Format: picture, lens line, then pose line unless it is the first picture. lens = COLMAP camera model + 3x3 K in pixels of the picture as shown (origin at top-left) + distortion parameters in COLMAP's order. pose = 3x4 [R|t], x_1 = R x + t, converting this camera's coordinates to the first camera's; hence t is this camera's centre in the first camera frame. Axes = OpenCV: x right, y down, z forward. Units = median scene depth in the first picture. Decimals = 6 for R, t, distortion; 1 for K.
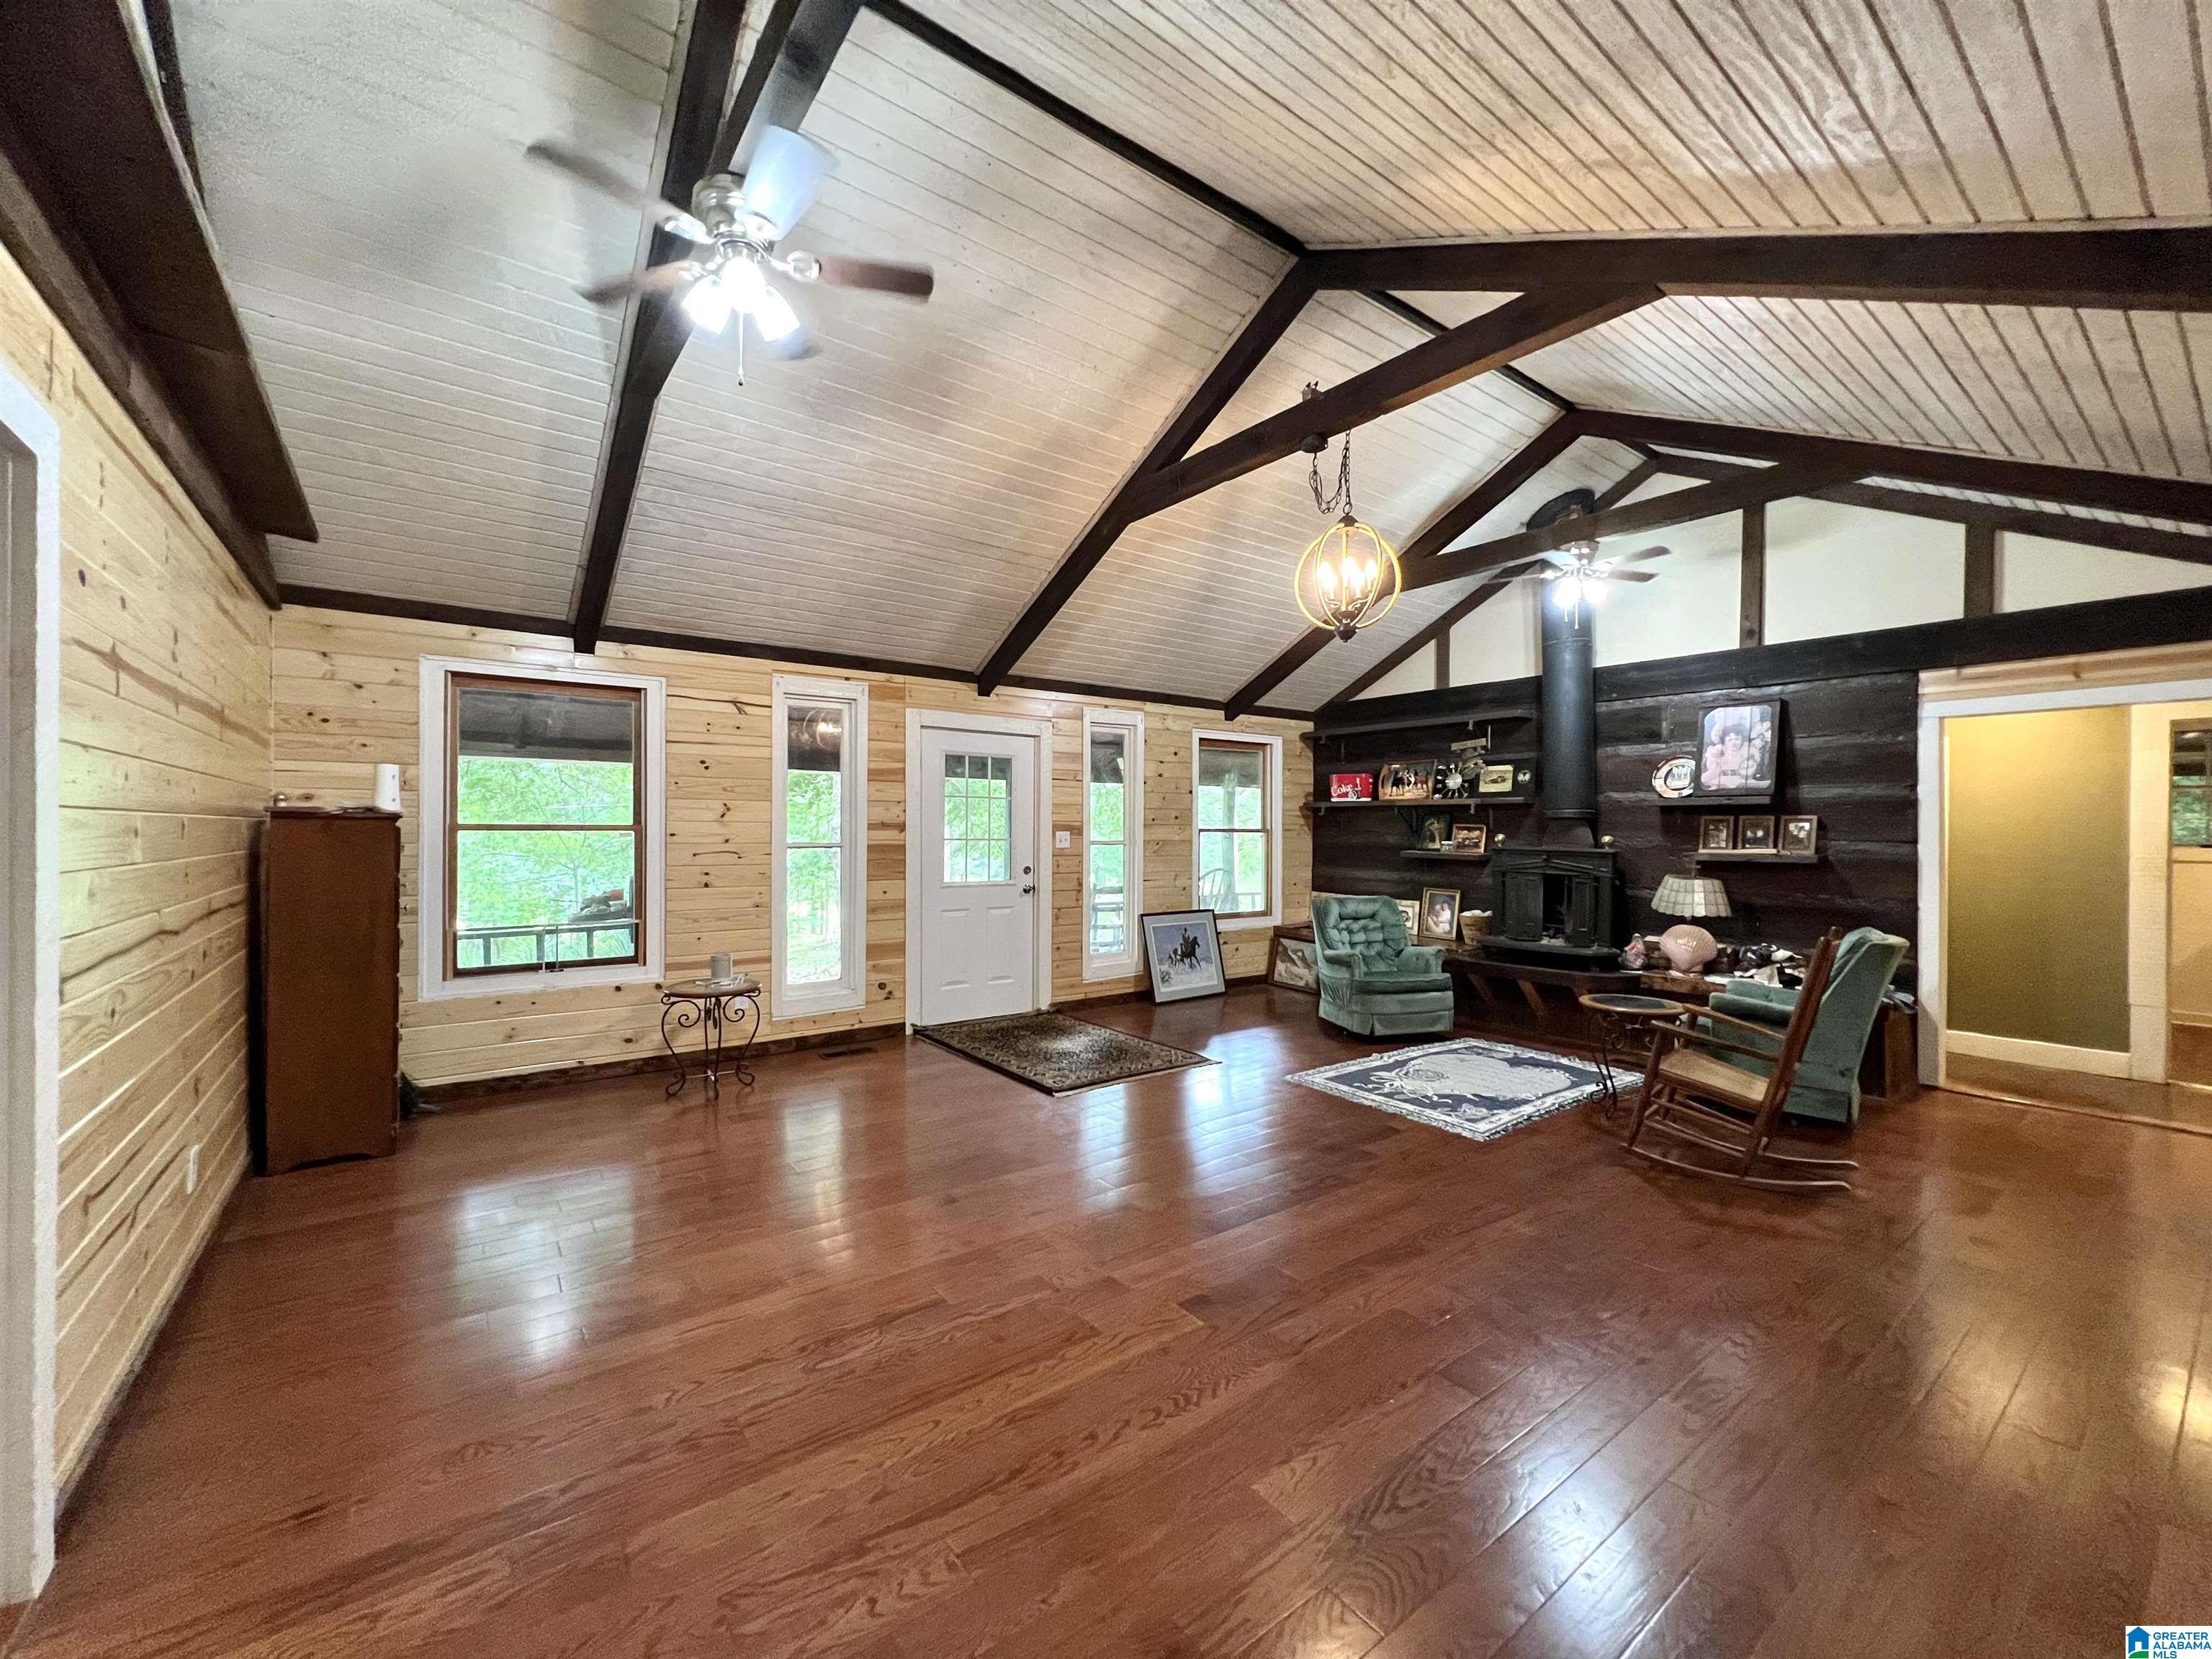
lens RADIAL K [[888.1, 0, 1115.9], [0, 888.1, 833.0], [0, 0, 1]] dist [-0.000629, 0.000116]
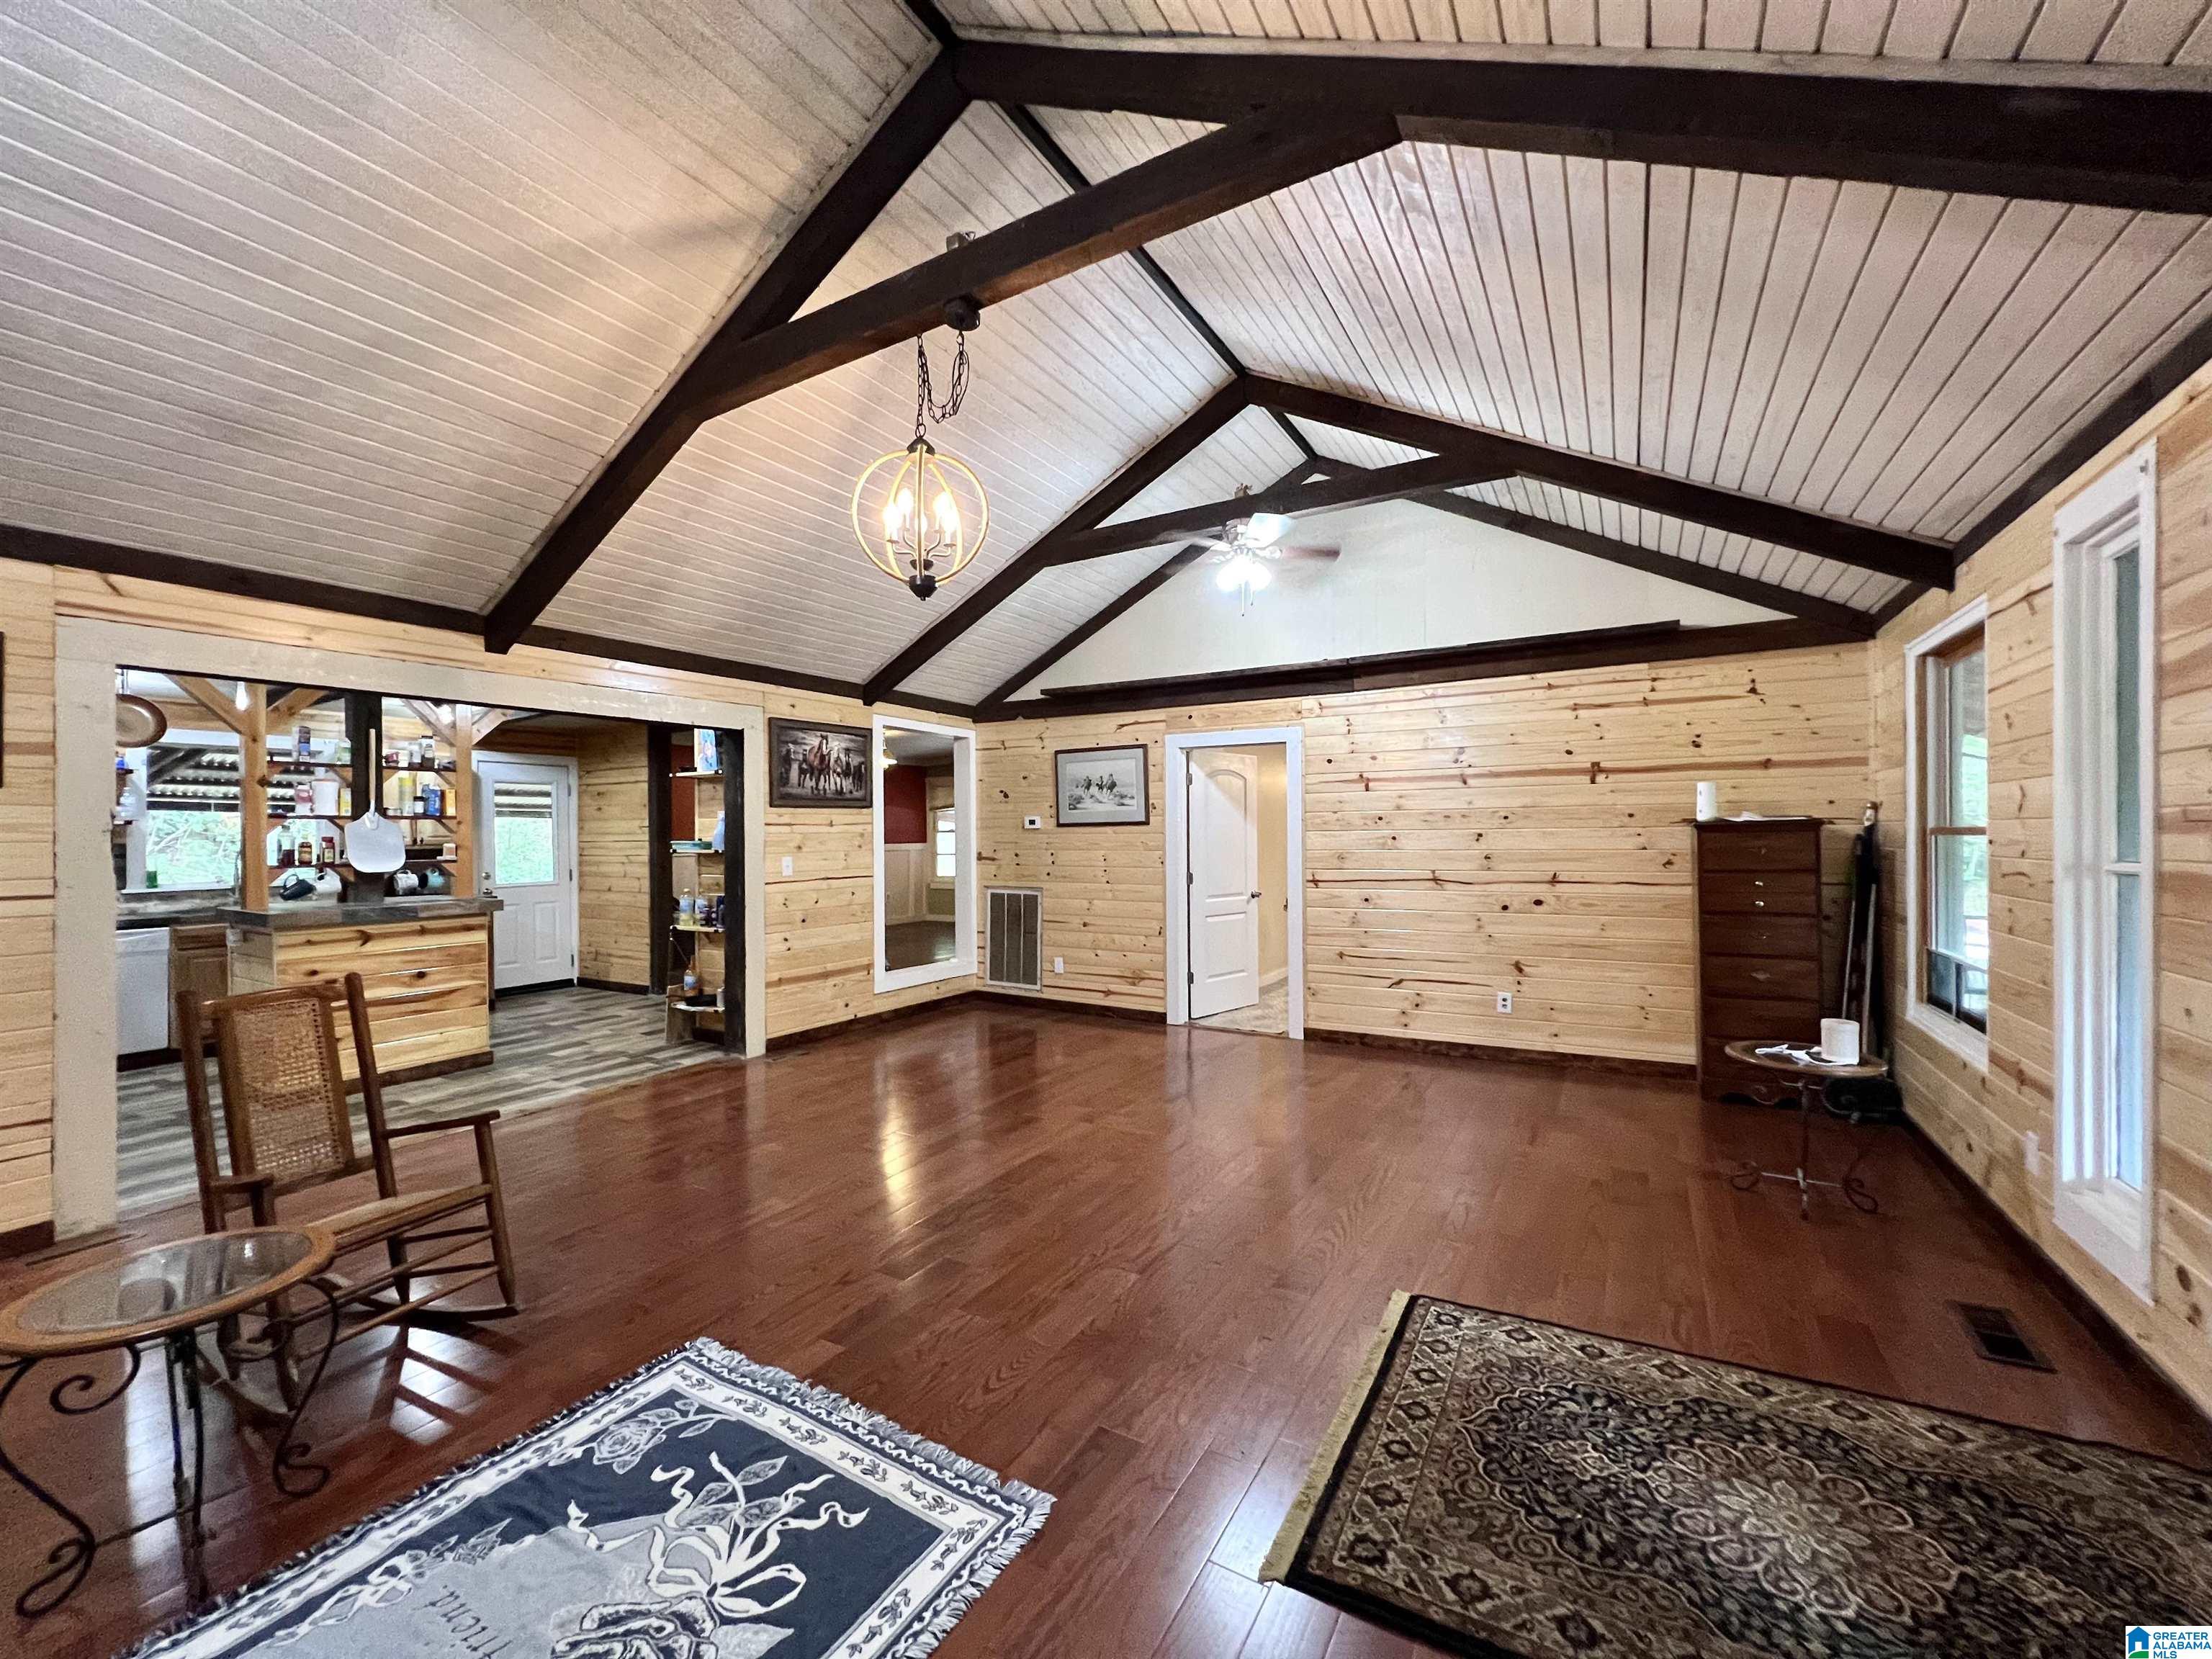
lens RADIAL K [[888.1, 0, 1103.2], [0, 888.1, 836.0], [0, 0, 1]] dist [-0.000629, 0.000116]
pose [[-0.926271, 0.002148, -0.376852, 0.291557], [0.003150, 0.999993, -0.002040, -0.004328], [0.376845, -0.003077, -0.926271, 1.281032]]
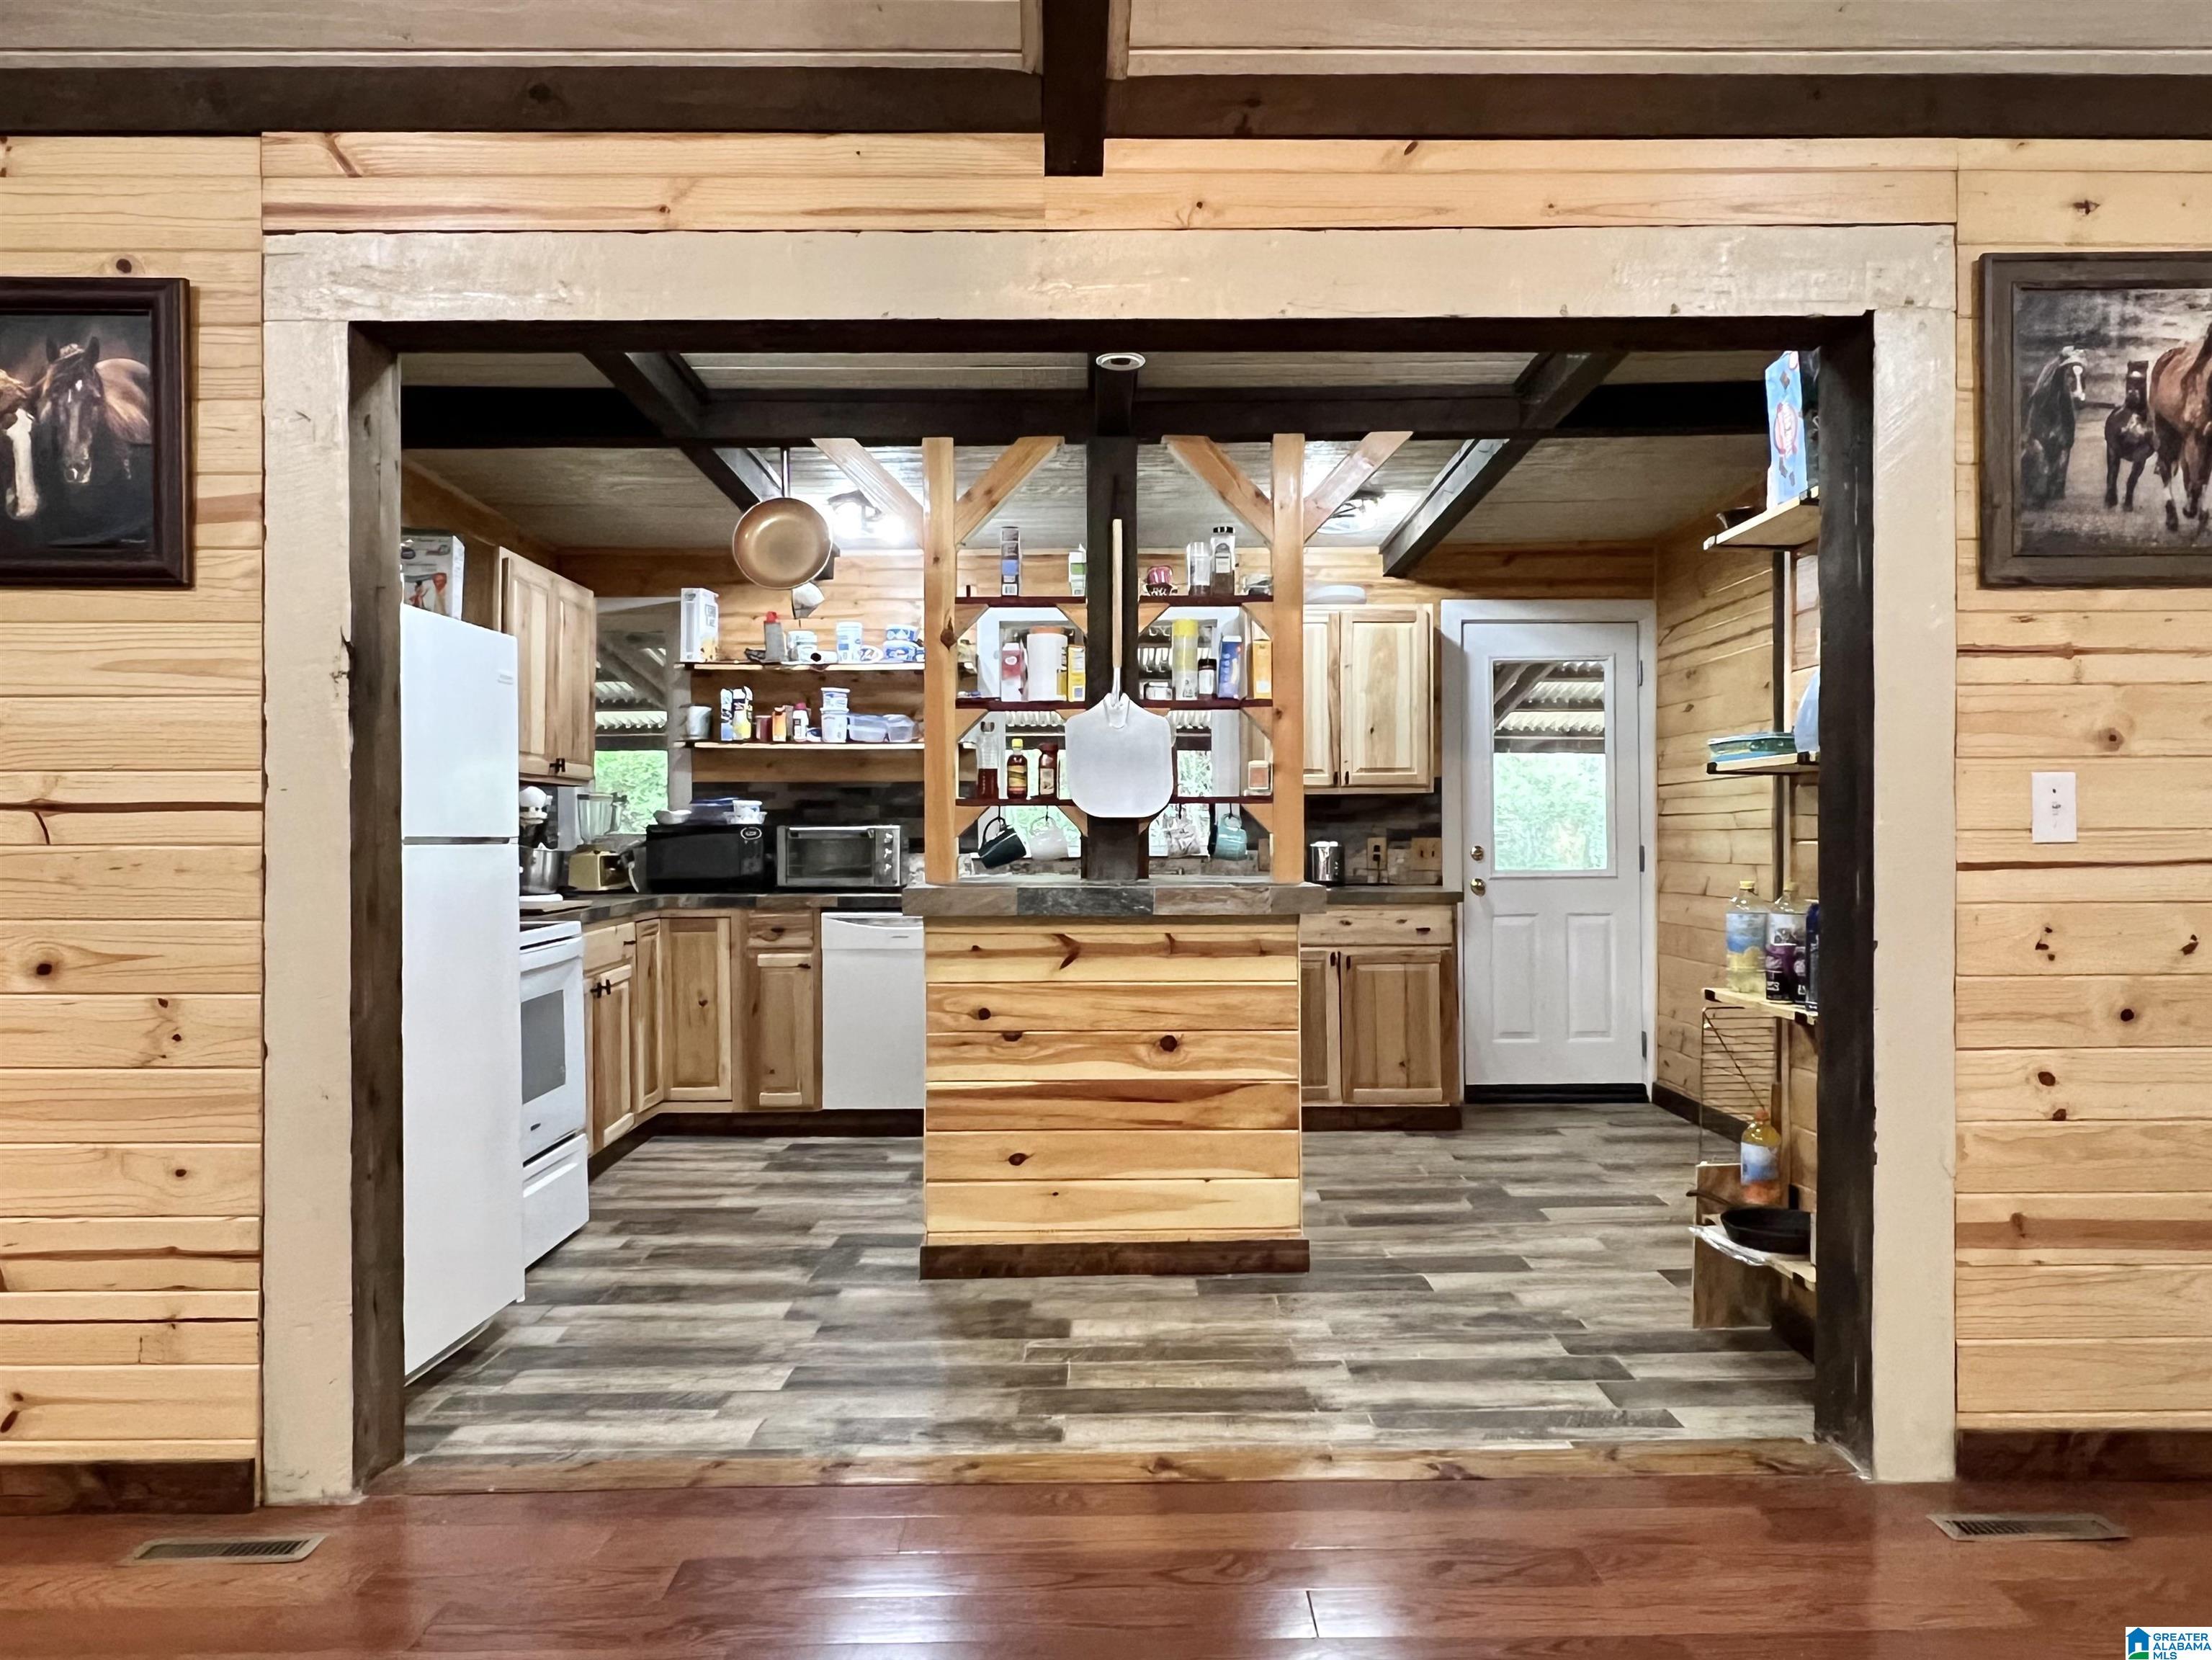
lens RADIAL K [[1494.1, 0, 1127.7], [0, 1494.1, 838.1], [0, 0, 1]] dist [0.002132, -0.003537]
pose [[-0.807553, -0.005899, 0.589766, 0.195152], [-0.005039, 0.999982, 0.003103, 0.040134], [-0.589774, -0.000465, -0.807569, 0.697715]]
